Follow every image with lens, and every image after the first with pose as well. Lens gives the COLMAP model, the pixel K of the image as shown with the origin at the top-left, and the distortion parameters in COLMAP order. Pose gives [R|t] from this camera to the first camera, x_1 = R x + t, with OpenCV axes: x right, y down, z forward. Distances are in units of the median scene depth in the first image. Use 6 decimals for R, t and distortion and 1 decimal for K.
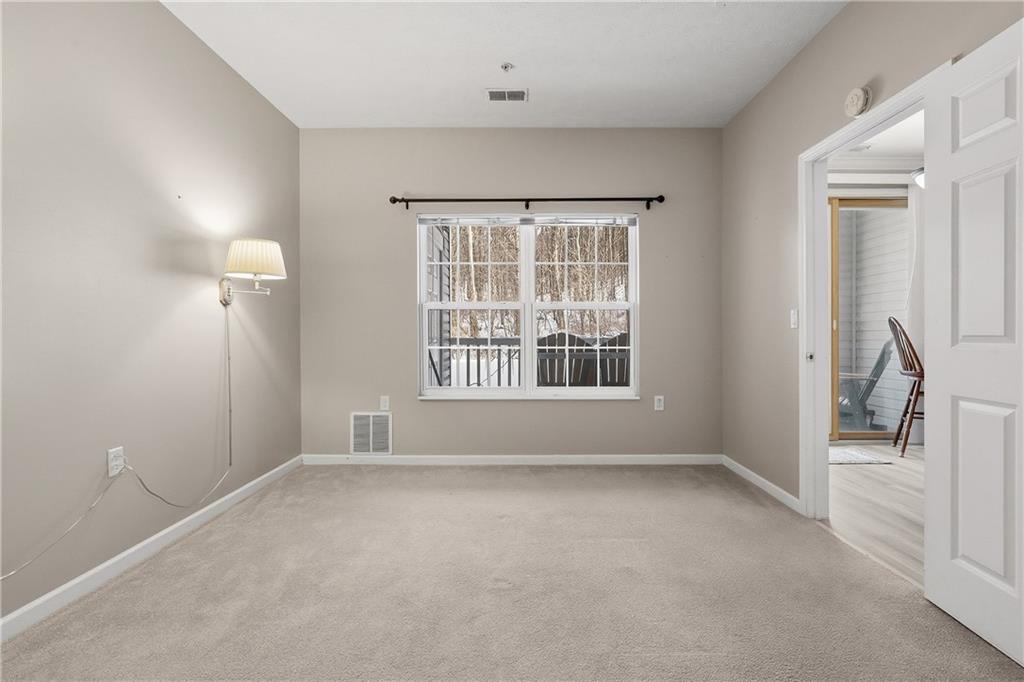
lens RADIAL K [[482.6, 0, 514.9], [0, 482.6, 338.4], [0, 0, 1]] dist [-0.006420, -0.000097]
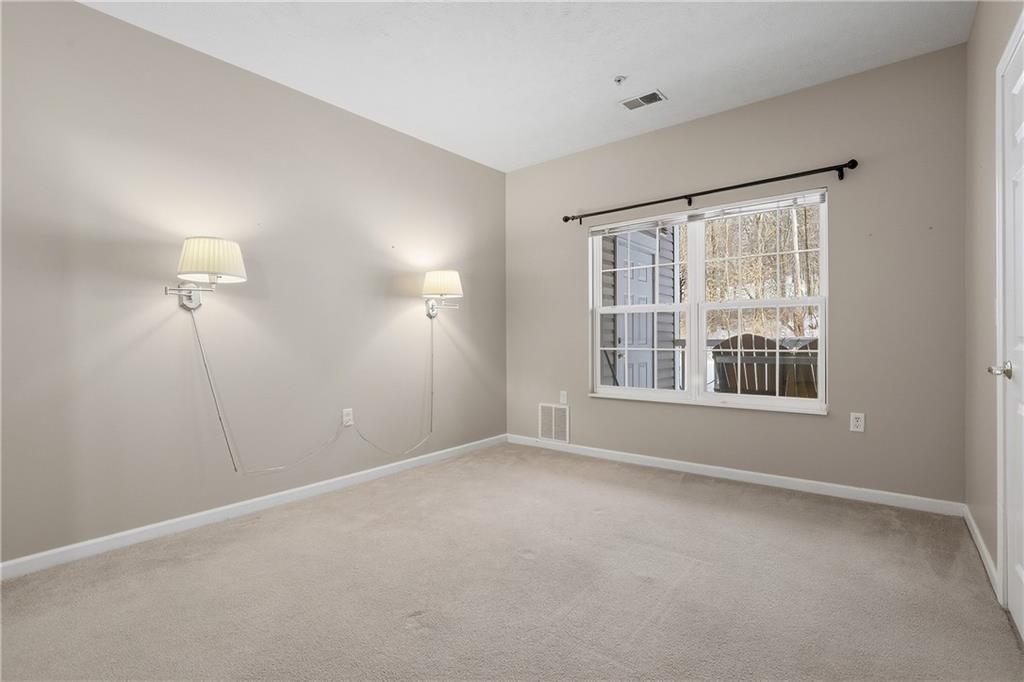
lens RADIAL K [[513.8, 0, 574.1], [0, 513.8, 336.3], [0, 0, 1]] dist [-0.000032, -0.000343]
pose [[0.787513, -0.006488, -0.616264, 0.496077], [0.003720, 0.999976, -0.005775, -0.003332], [0.616287, 0.002255, 0.787518, 0.057035]]
